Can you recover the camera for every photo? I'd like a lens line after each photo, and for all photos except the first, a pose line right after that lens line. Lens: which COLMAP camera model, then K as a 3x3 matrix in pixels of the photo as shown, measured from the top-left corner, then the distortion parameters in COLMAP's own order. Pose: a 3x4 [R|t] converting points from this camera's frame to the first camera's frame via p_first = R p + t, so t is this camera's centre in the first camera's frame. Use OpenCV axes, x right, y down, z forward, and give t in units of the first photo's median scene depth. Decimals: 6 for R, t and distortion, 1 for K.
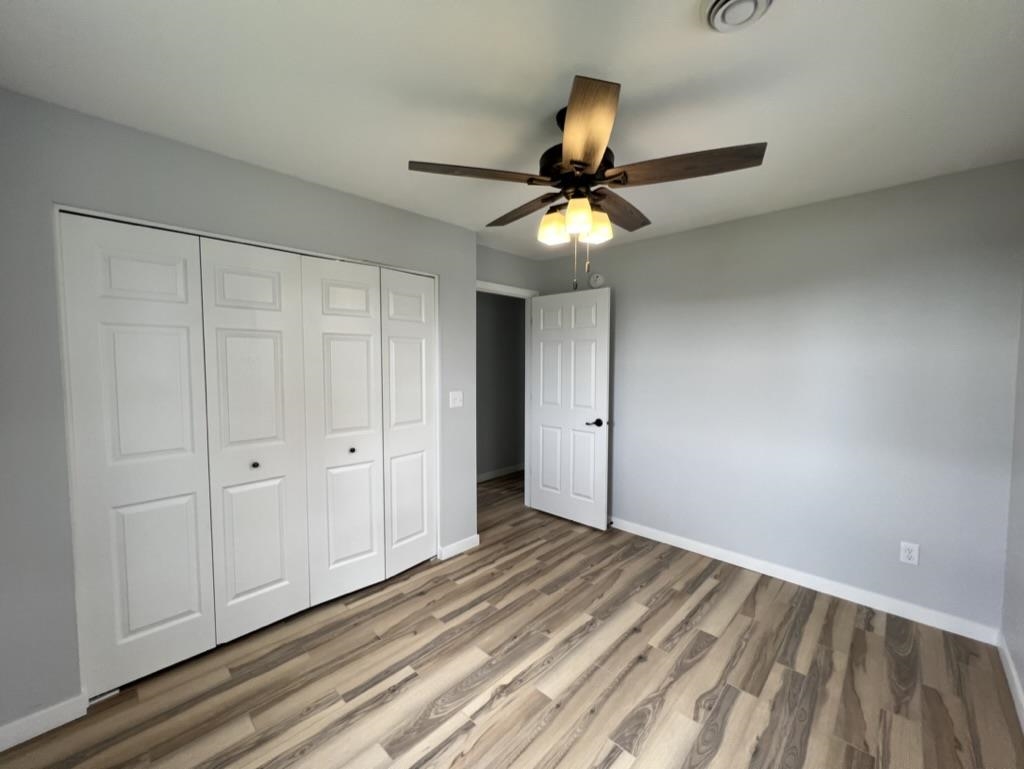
lens RADIAL K [[413.7, 0, 510.3], [0, 413.7, 383.5], [0, 0, 1]] dist [-0.000707, 0.000016]
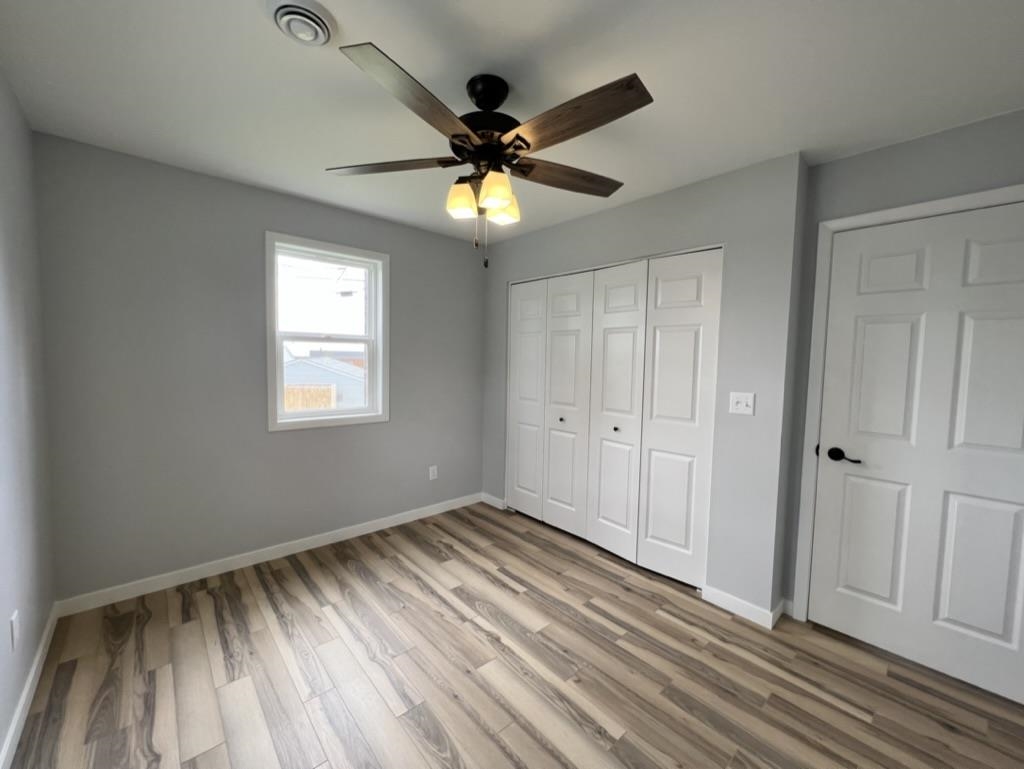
lens RADIAL K [[413.7, 0, 510.3], [0, 413.7, 383.5], [0, 0, 1]] dist [-0.000707, 0.000016]
pose [[-0.084042, 0.058231, -0.994759, 0.811694], [-0.075031, 0.995087, 0.064589, -0.017165], [0.993633, 0.080066, -0.079260, 0.828276]]
